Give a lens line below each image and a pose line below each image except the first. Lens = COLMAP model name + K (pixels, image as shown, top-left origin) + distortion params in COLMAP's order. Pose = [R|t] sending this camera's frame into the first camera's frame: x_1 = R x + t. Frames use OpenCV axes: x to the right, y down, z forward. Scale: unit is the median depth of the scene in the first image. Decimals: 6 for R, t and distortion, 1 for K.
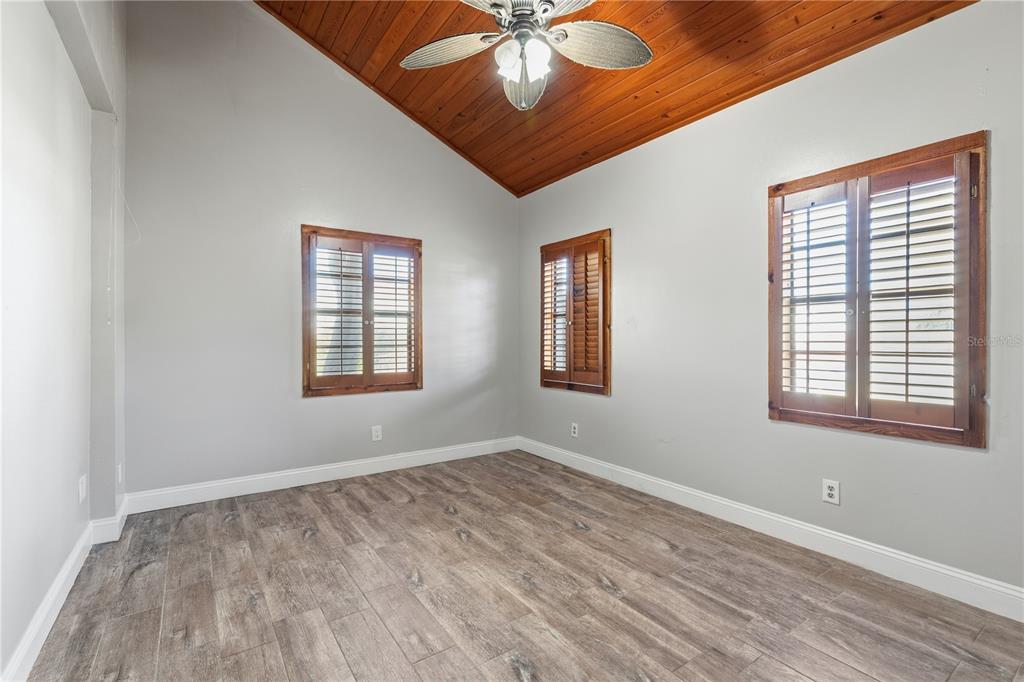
lens RADIAL K [[462.5, 0, 513.2], [0, 462.5, 337.7], [0, 0, 1]] dist [0.003323, 0.000136]
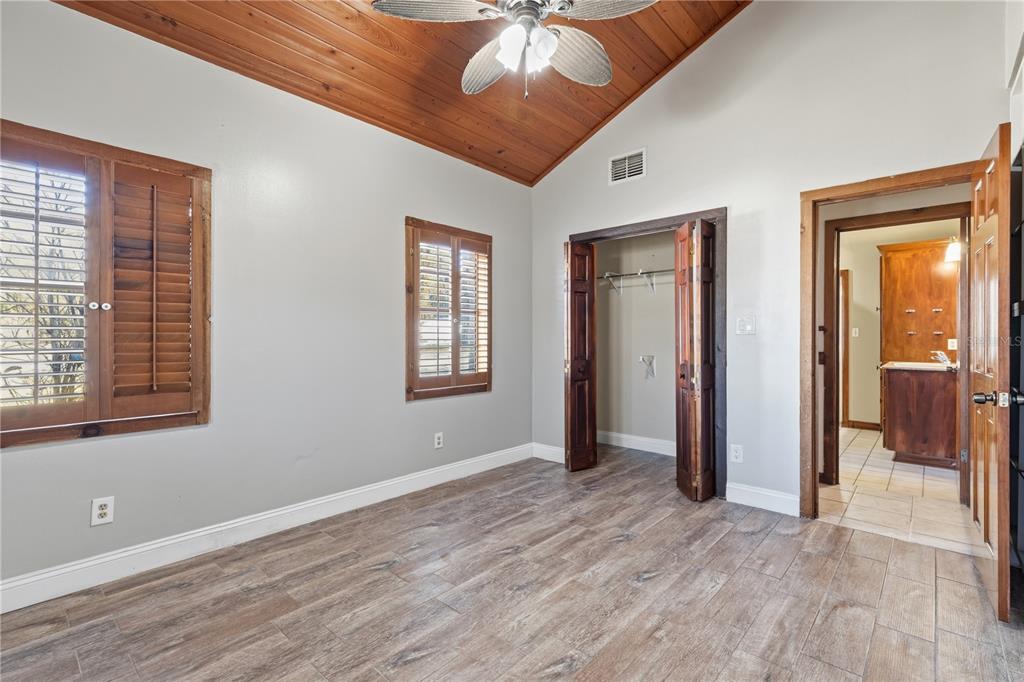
lens RADIAL K [[462.5, 0, 513.2], [0, 462.5, 337.7], [0, 0, 1]] dist [0.003323, 0.000136]
pose [[-0.225762, -0.002781, 0.974178, -0.767232], [-0.005240, 0.999985, 0.001640, -0.001003], [-0.974168, -0.004734, -0.225773, 1.048251]]
